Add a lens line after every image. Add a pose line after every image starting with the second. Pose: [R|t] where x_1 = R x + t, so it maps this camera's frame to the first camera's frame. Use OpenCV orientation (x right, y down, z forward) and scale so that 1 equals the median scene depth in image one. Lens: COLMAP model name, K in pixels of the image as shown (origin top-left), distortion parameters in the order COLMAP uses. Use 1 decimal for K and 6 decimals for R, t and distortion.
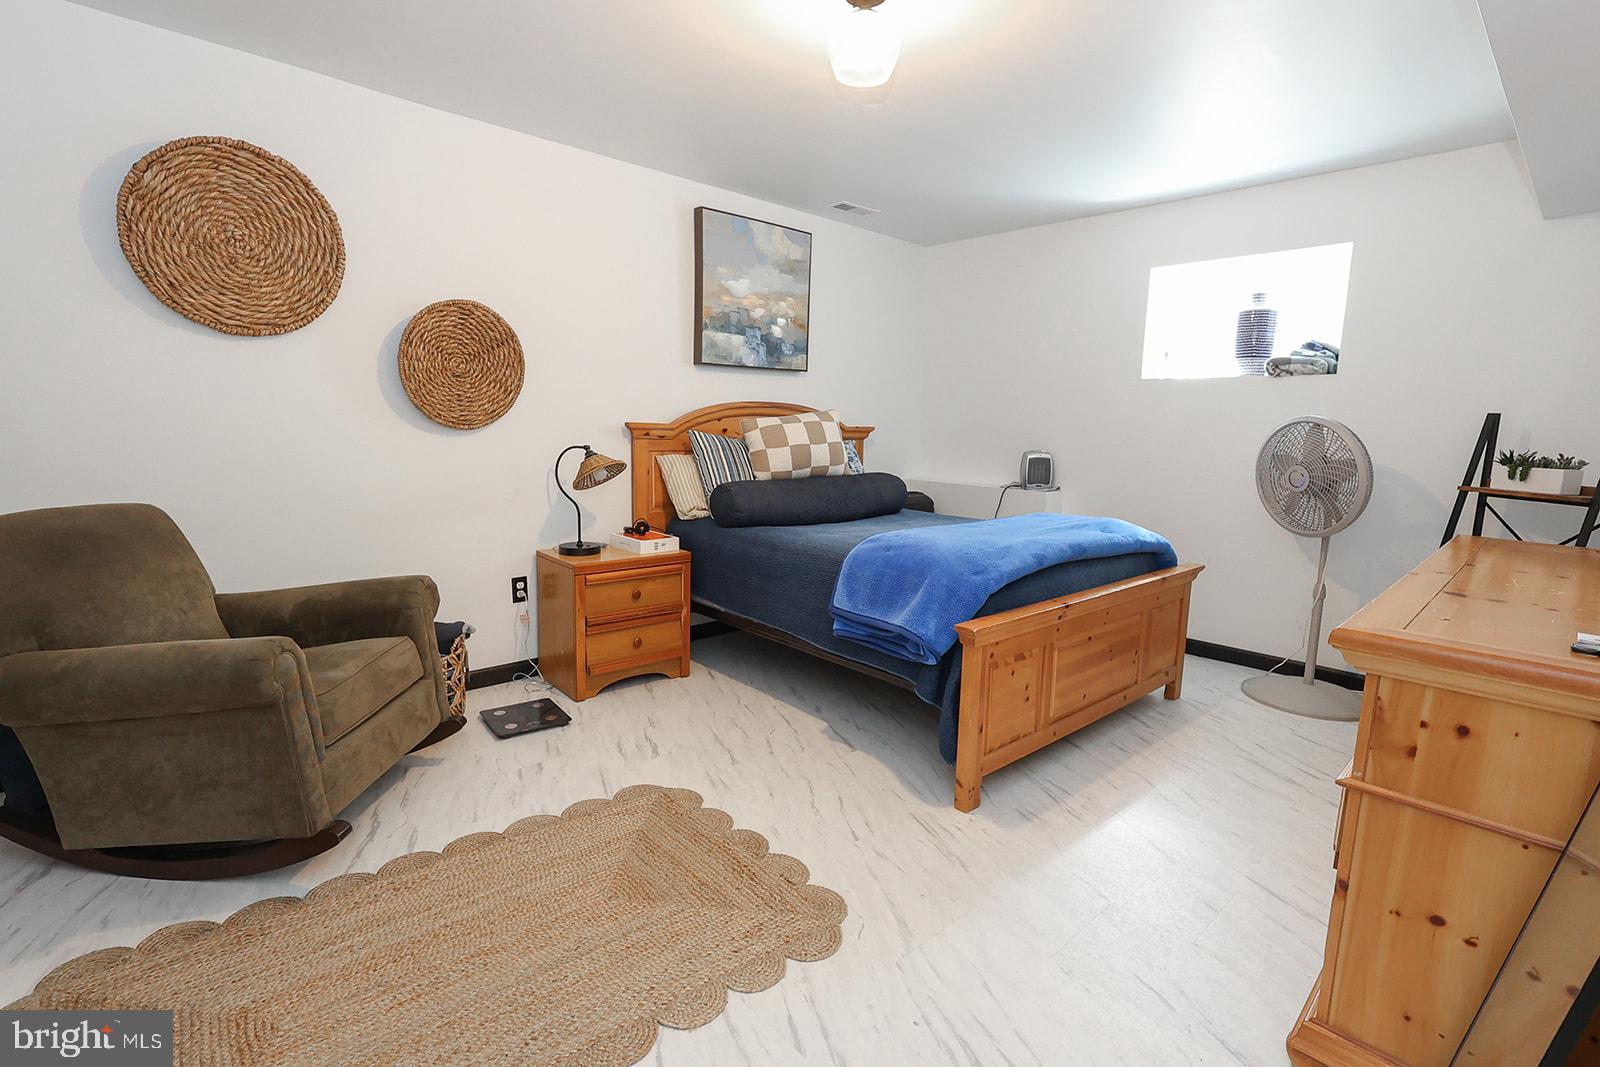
lens RADIAL K [[759.4, 0, 799.6], [0, 759.4, 534.0], [0, 0, 1]] dist [-0.003337, 0.000587]
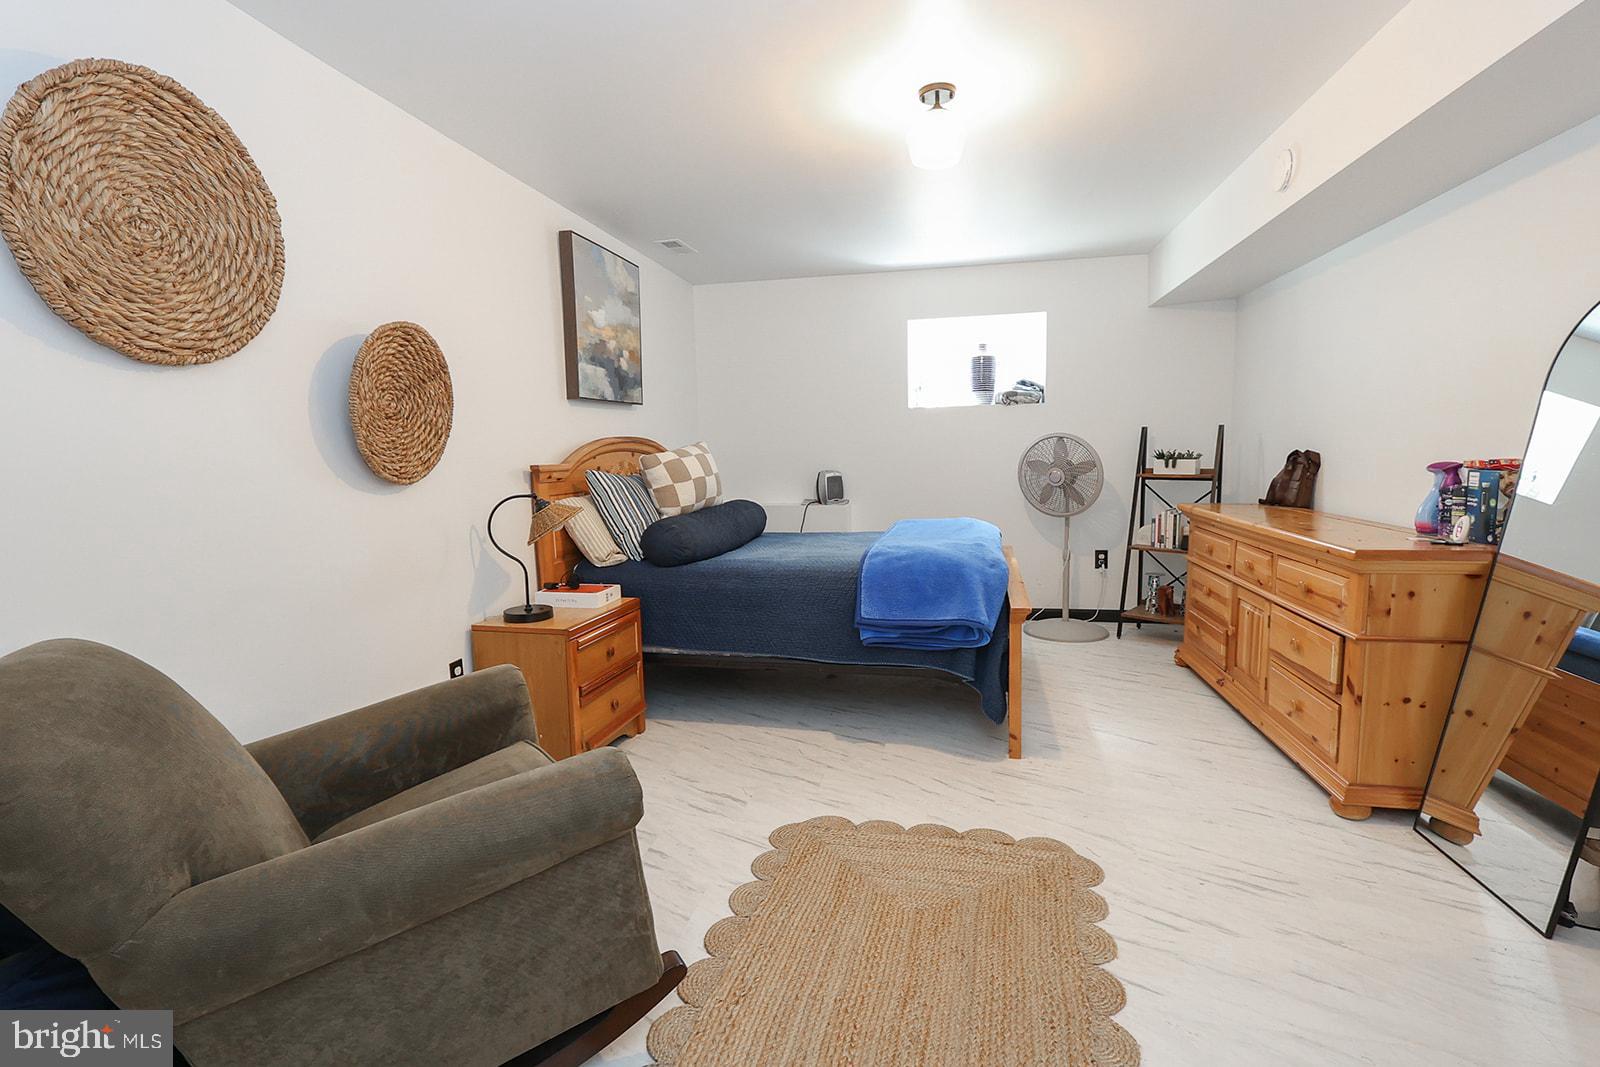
lens RADIAL K [[759.4, 0, 796.8], [0, 759.4, 531.0], [0, 0, 1]] dist [-0.003337, 0.000587]
pose [[0.809822, -0.107281, 0.576783, -0.587594], [0.129060, 0.991631, 0.003238, -0.041116], [-0.572304, 0.071817, 0.816891, 0.131650]]
